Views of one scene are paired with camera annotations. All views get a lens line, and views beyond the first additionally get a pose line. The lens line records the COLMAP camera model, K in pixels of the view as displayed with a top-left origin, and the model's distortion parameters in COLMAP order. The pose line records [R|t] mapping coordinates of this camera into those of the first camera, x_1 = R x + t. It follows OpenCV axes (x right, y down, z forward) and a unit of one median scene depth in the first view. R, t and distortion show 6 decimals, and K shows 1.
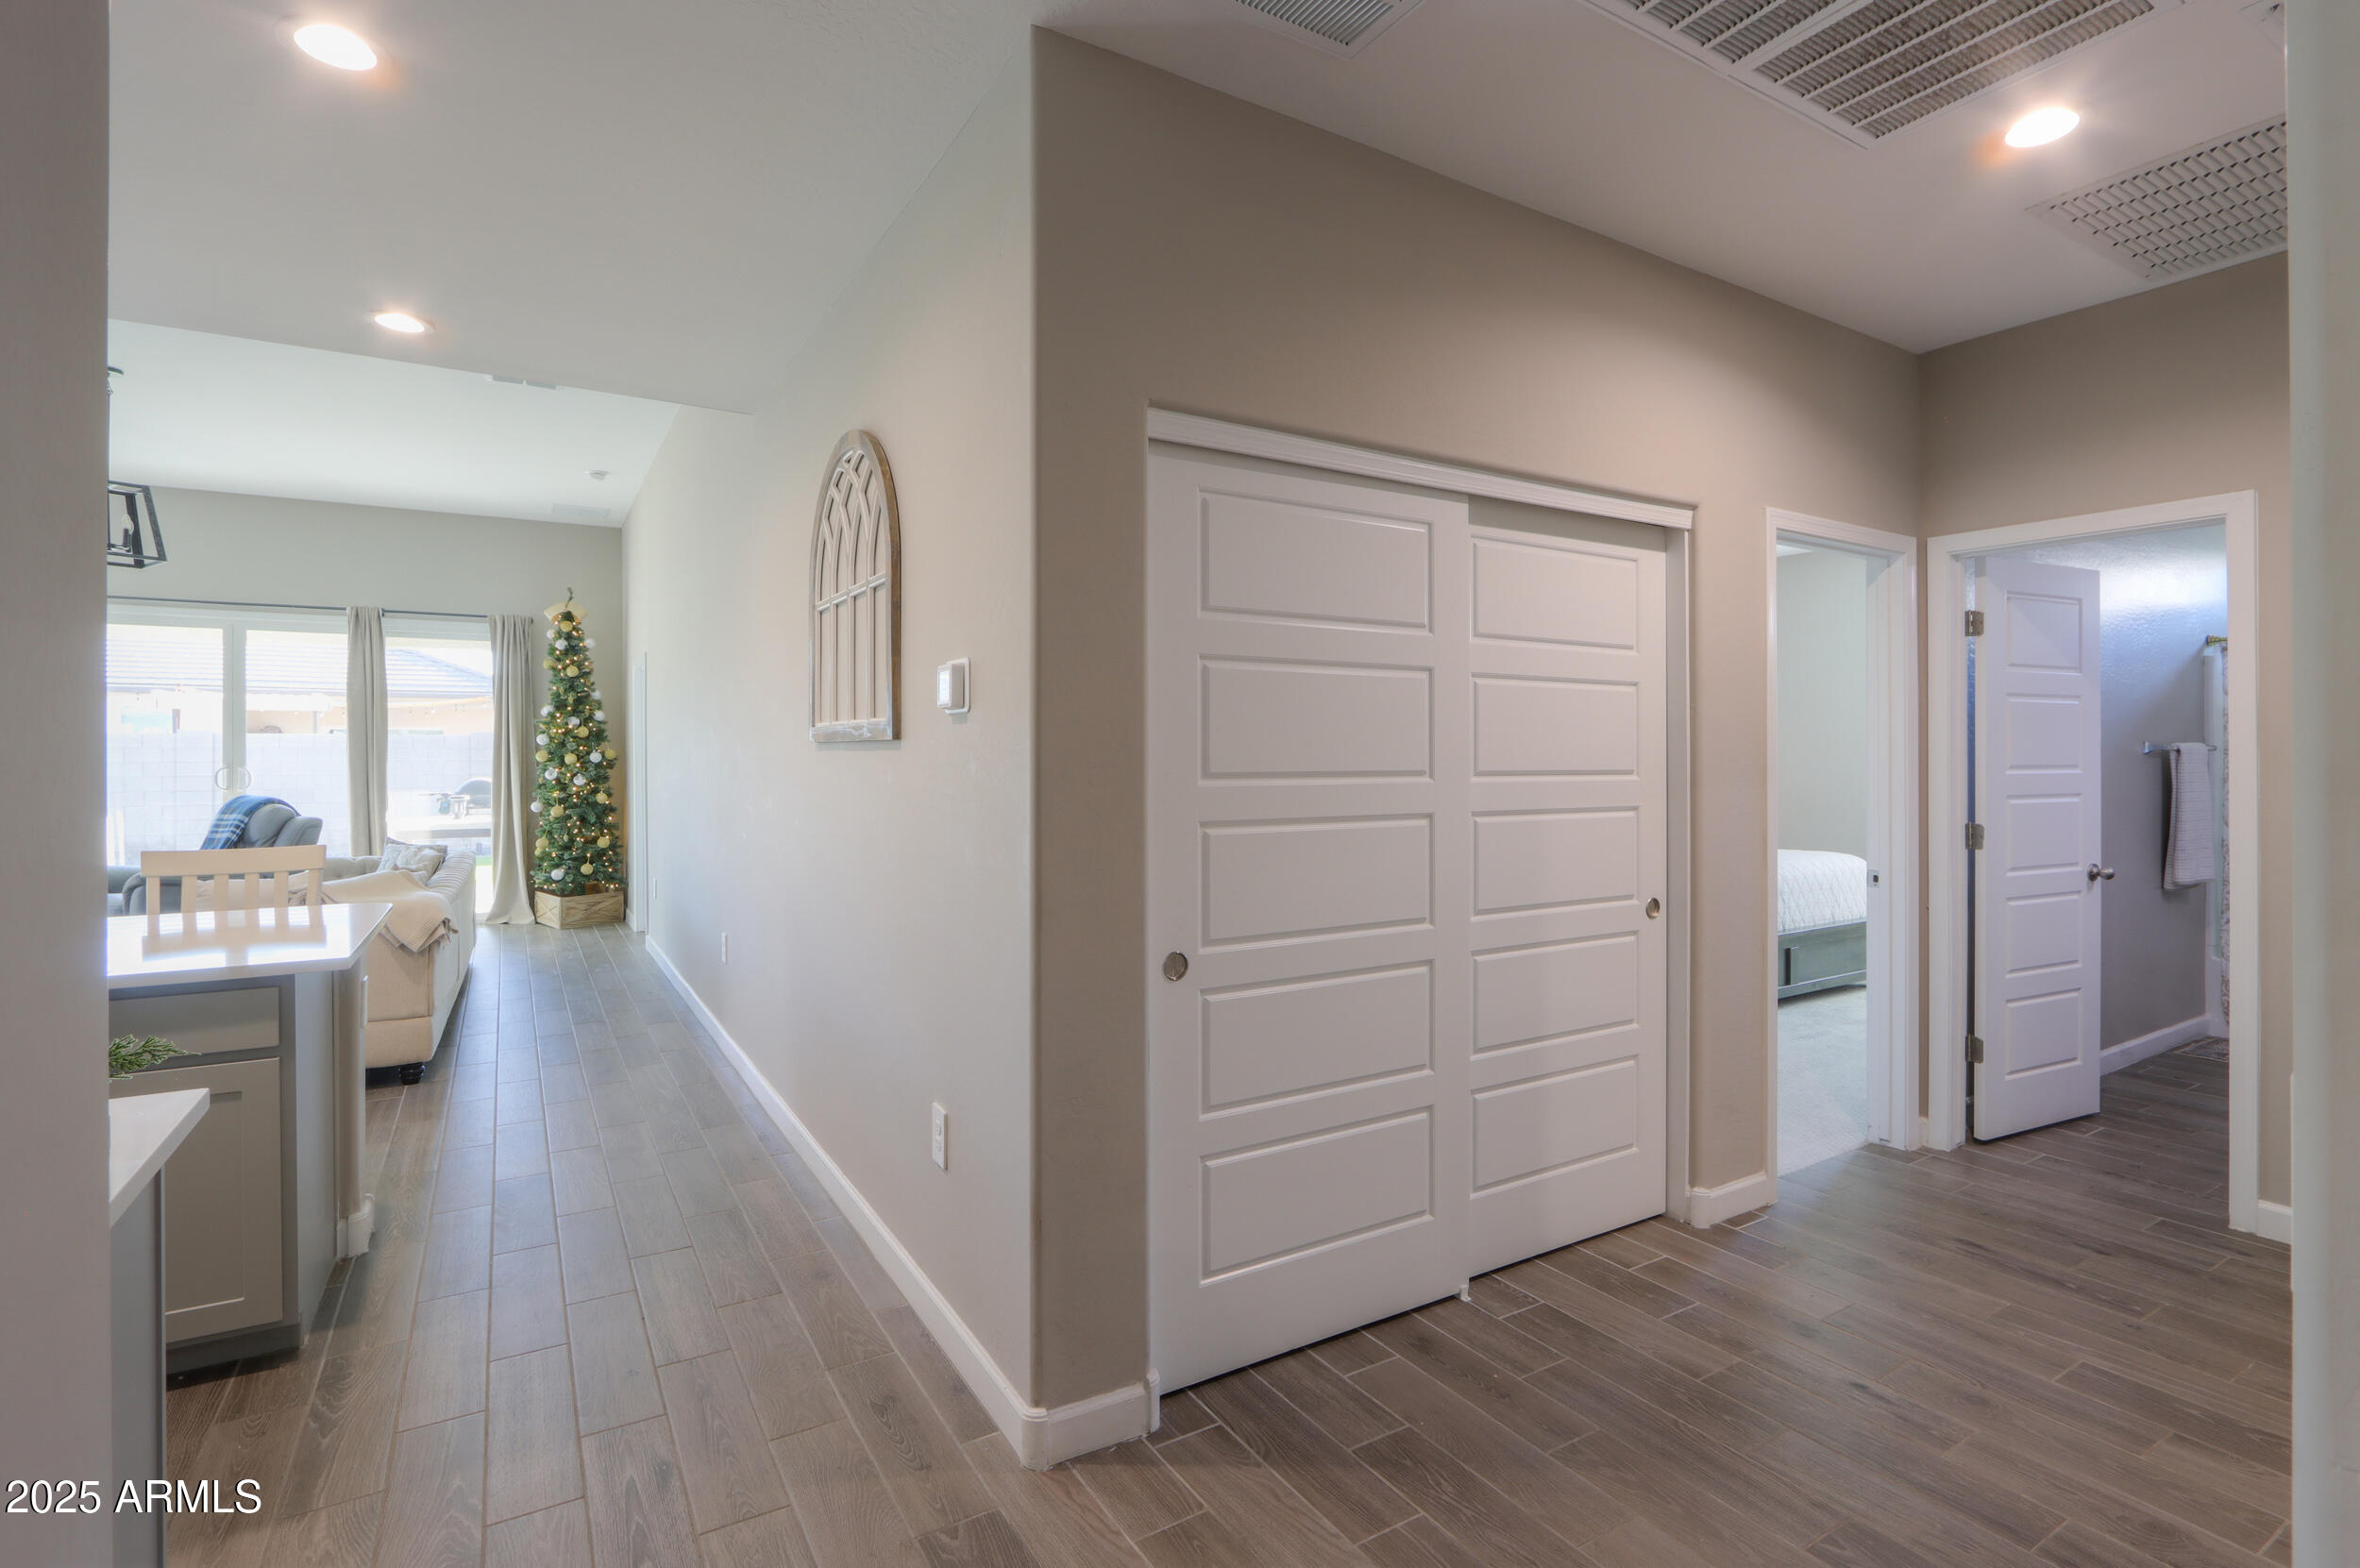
lens RADIAL K [[1078.9, 0, 1181.5], [0, 1078.9, 757.2], [0, 0, 1]] dist [-0.008870, -0.000178]
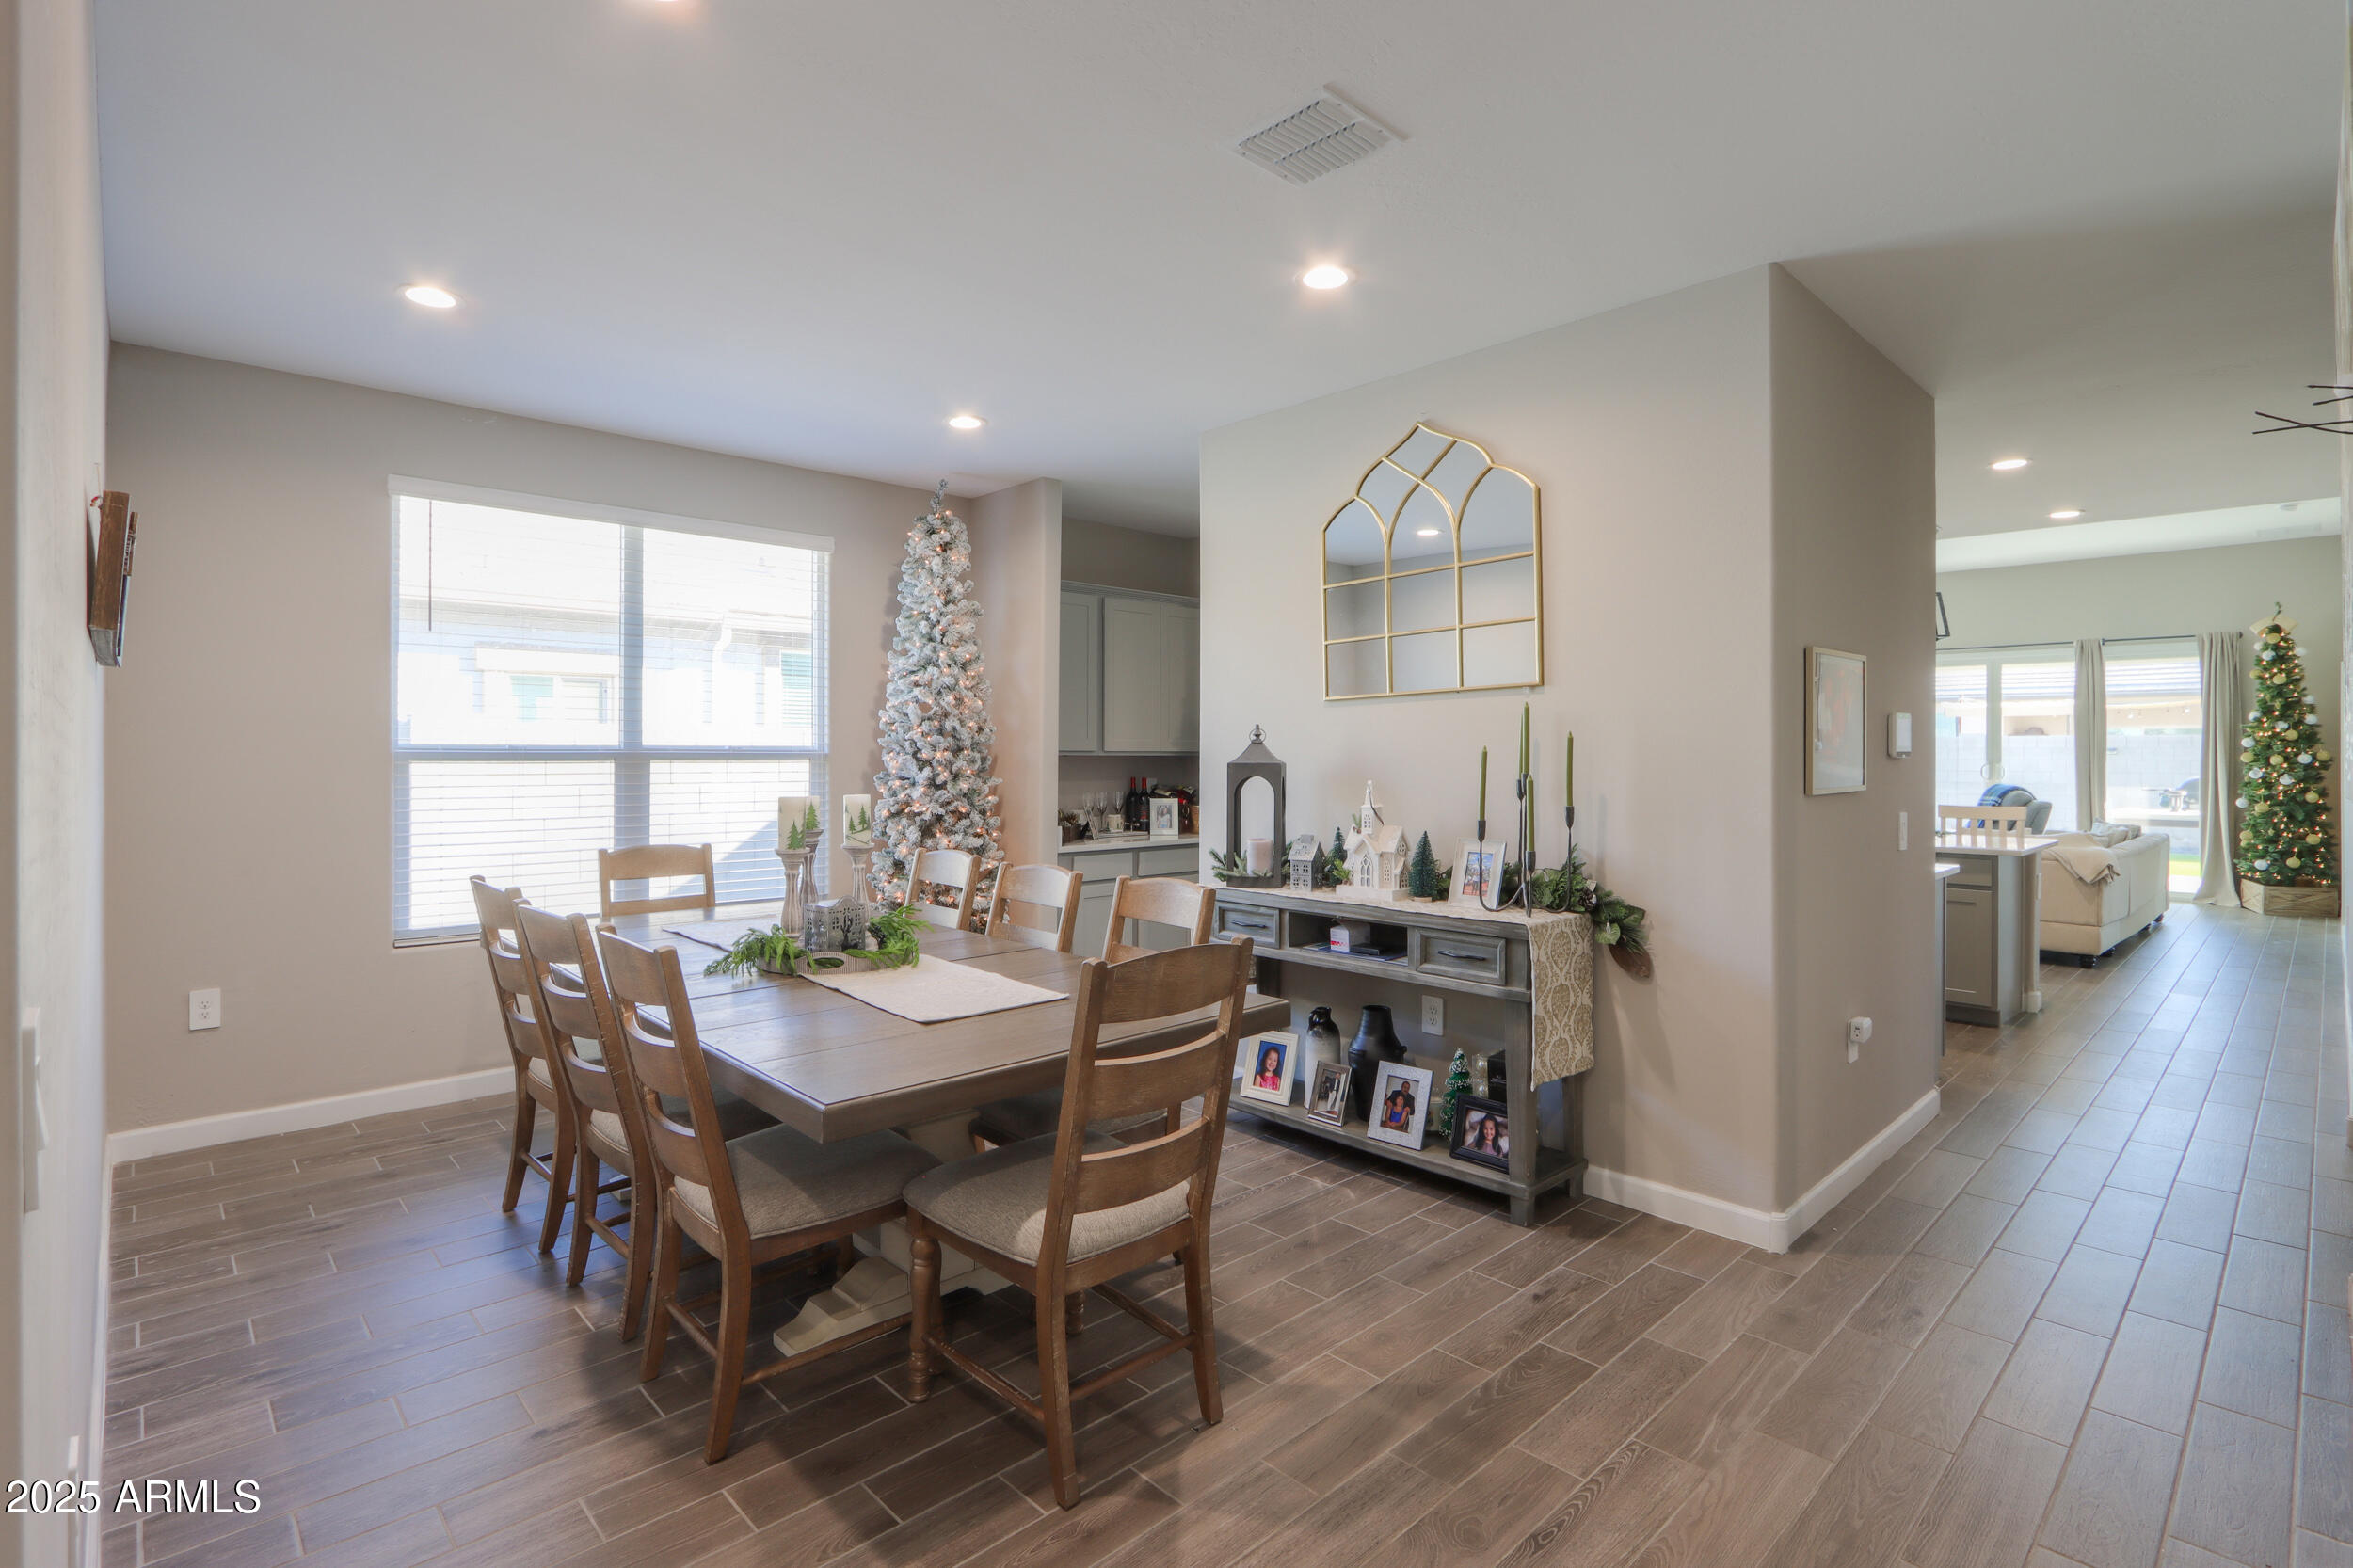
lens RADIAL K [[1124.8, 0, 1165.9], [0, 1124.8, 755.0], [0, 0, 1]] dist [-0.017563, -0.000052]
pose [[0.196667, 0.002891, -0.980466, 0.305194], [-0.002890, 0.999993, 0.002369, -0.002852], [0.980466, 0.002368, 0.196674, -0.319901]]
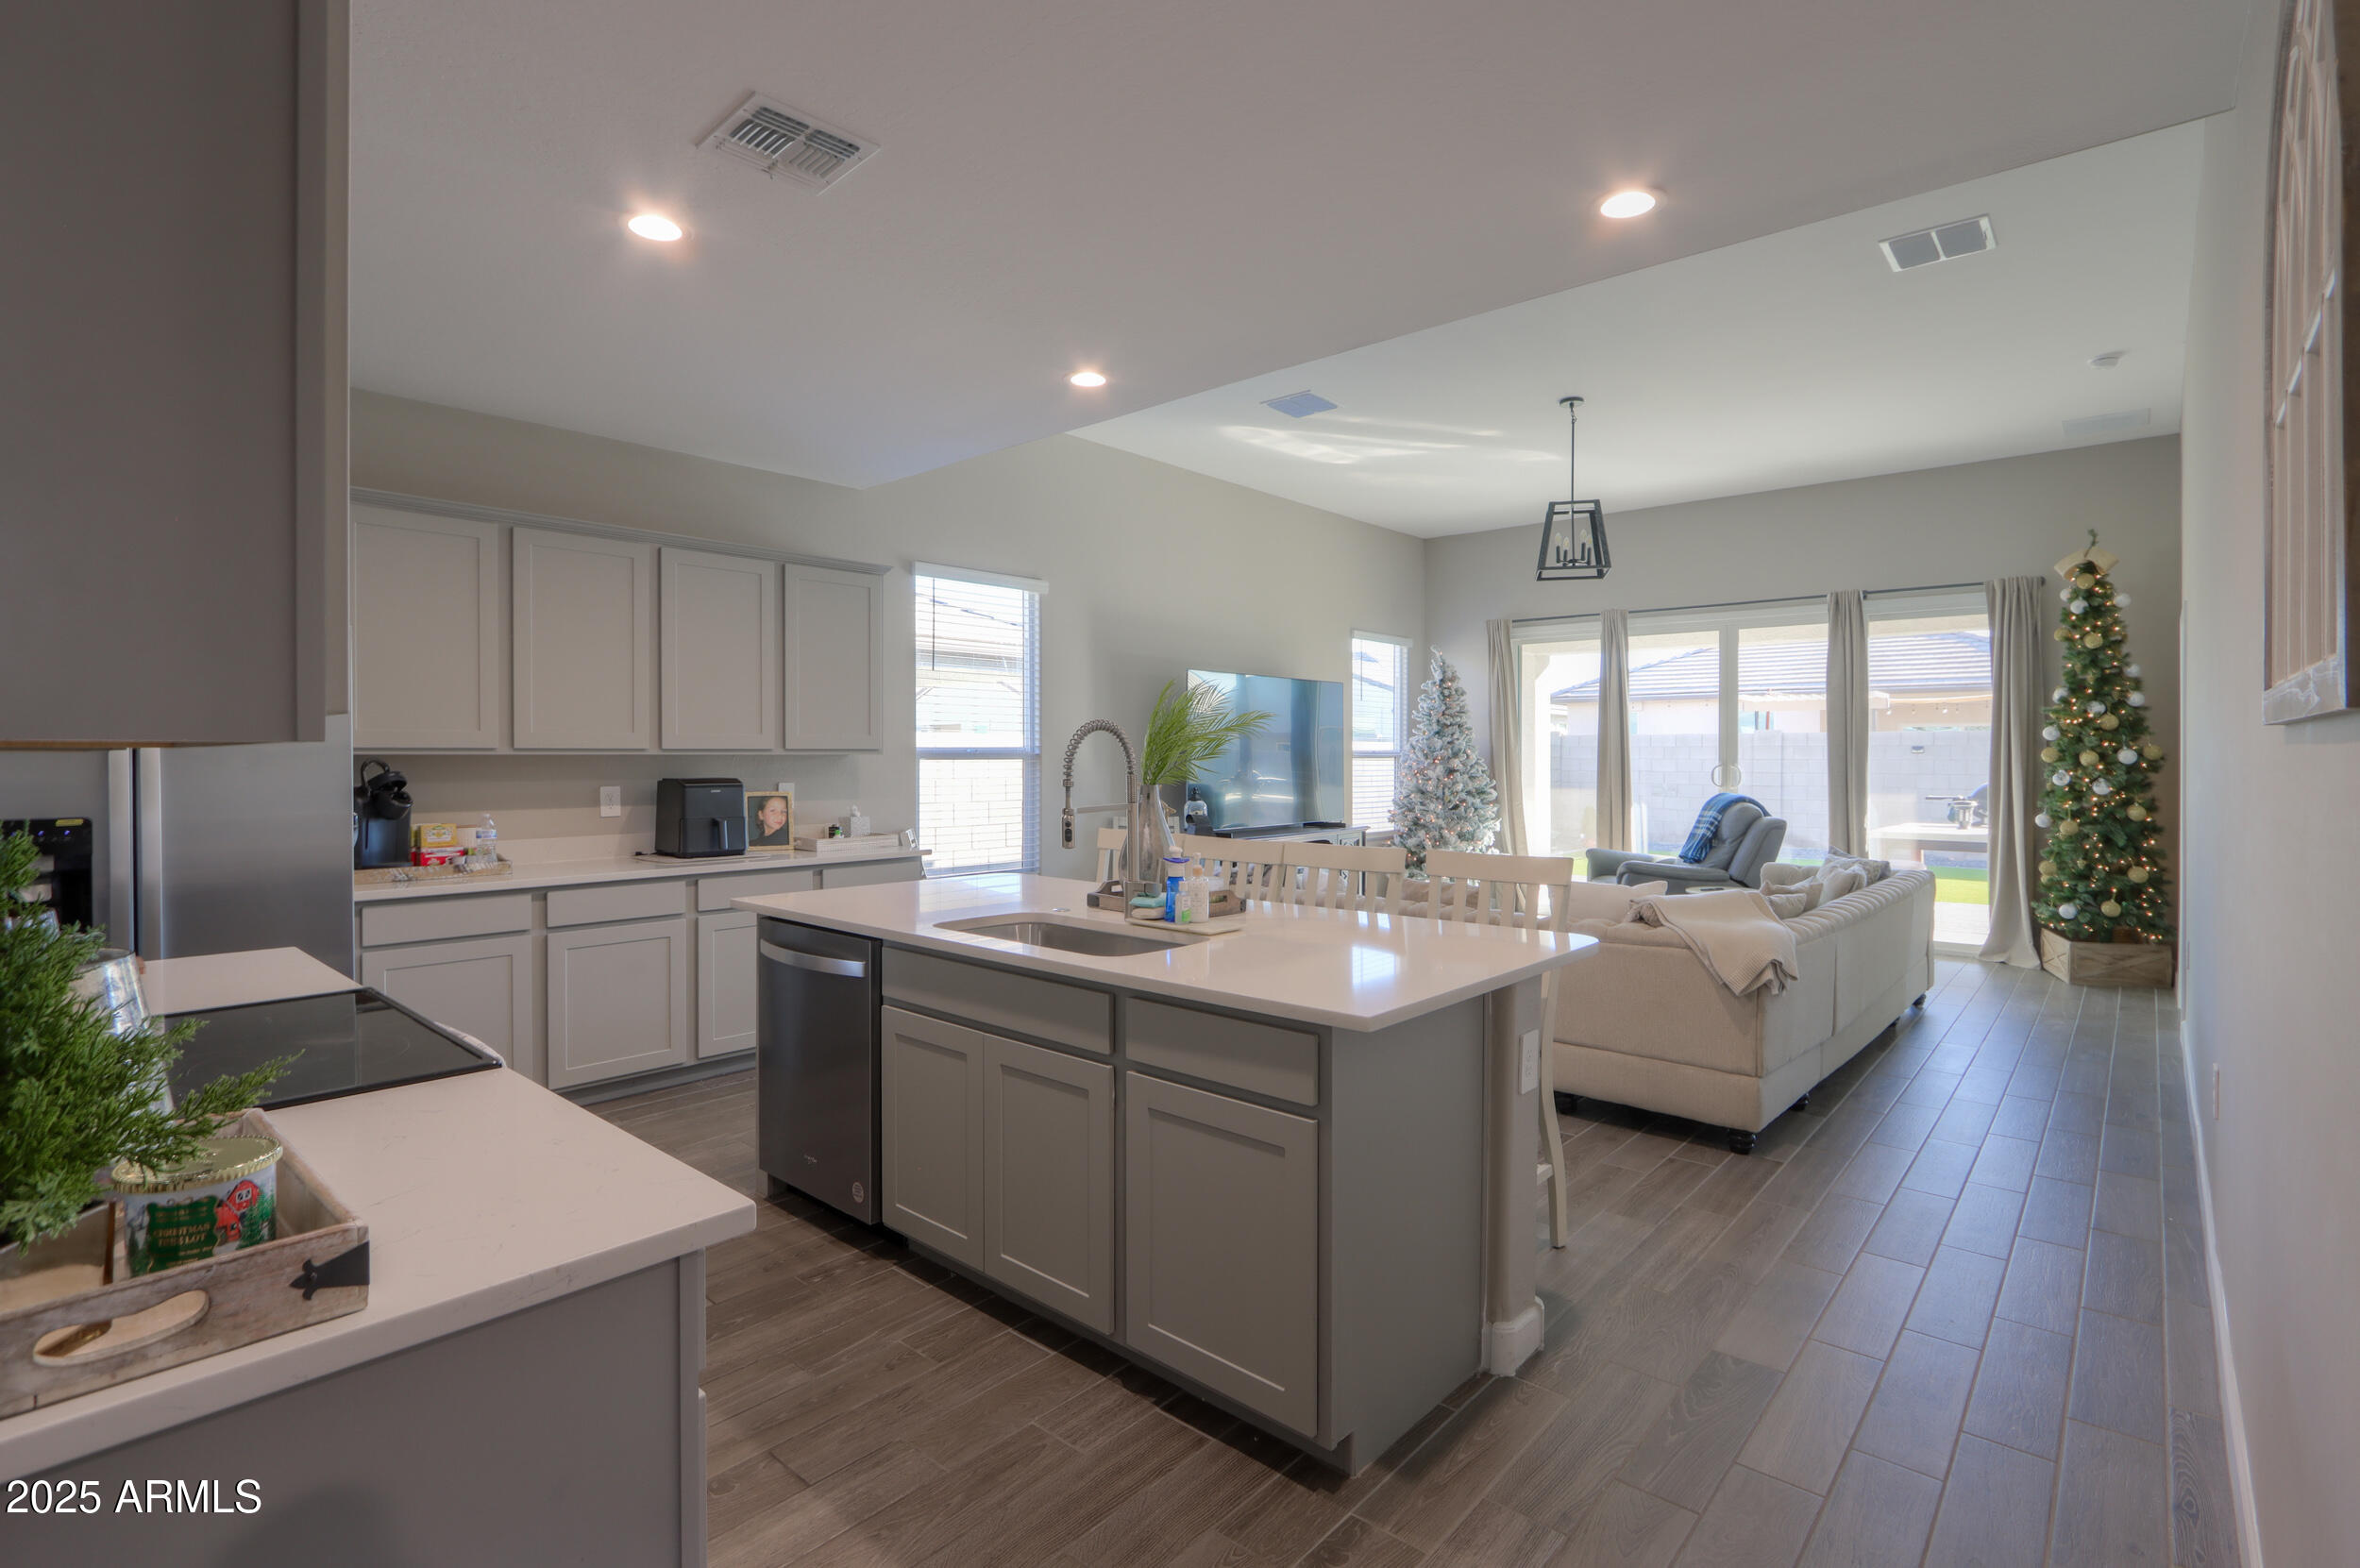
lens RADIAL K [[1116.0, 0, 1176.8], [0, 1116.0, 763.2], [0, 0, 1]] dist [-0.016416, -0.000245]
pose [[0.285200, 0.009242, -0.958423, -0.015185], [-0.002558, 0.999957, 0.008881, -0.000275], [0.958465, -0.000081, 0.285212, 0.174723]]
